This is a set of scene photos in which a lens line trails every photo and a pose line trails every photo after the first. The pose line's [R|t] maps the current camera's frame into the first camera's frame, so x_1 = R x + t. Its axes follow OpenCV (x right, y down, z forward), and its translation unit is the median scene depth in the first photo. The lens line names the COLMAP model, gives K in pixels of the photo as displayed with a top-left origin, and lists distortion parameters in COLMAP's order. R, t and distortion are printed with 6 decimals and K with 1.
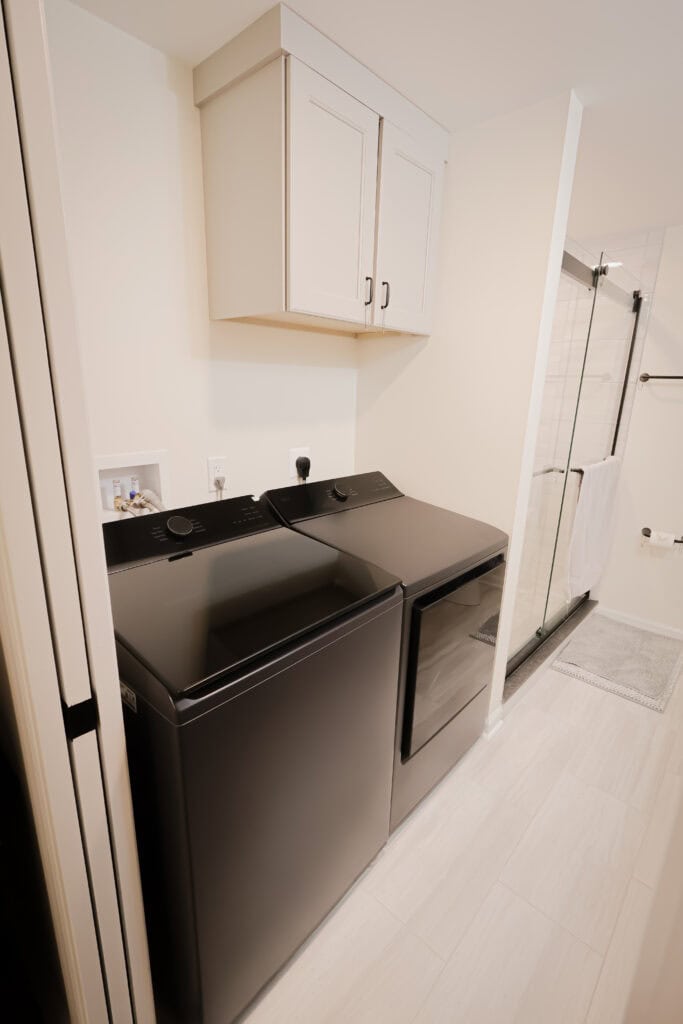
lens RADIAL K [[475.6, 0, 341.5], [0, 475.6, 512.0], [0, 0, 1]] dist [-0.001454, 0.000189]
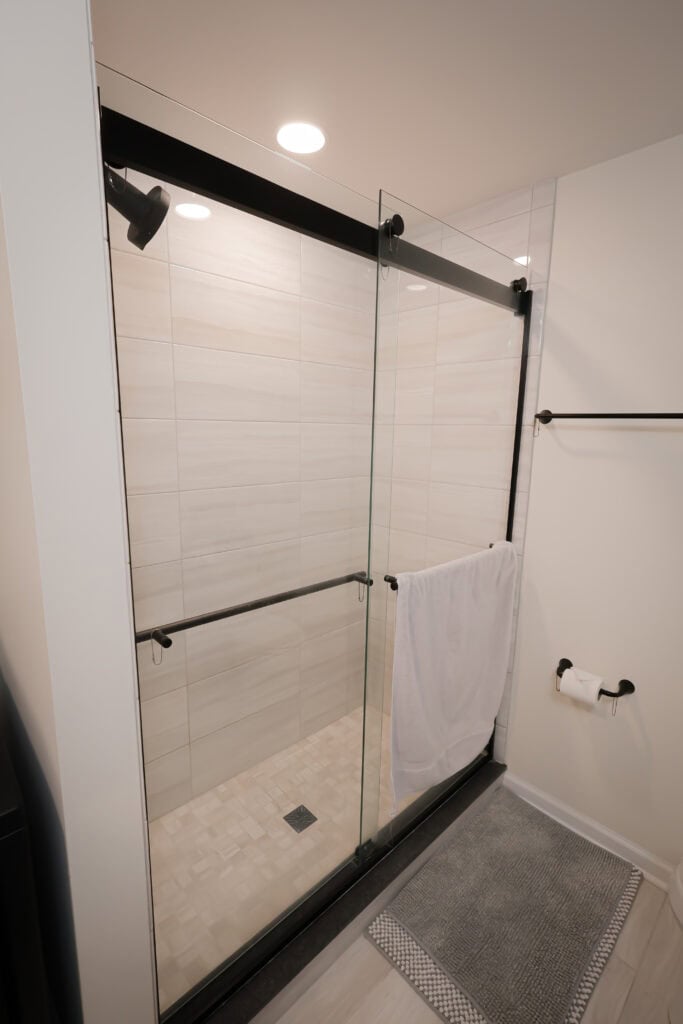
lens RADIAL K [[475.6, 0, 341.5], [0, 475.6, 512.0], [0, 0, 1]] dist [-0.001454, 0.000189]
pose [[0.997357, 0.000243, -0.072656, 0.417265], [-0.006296, 0.996522, -0.083095, -0.106284], [0.072383, 0.083333, 0.993889, 0.376036]]
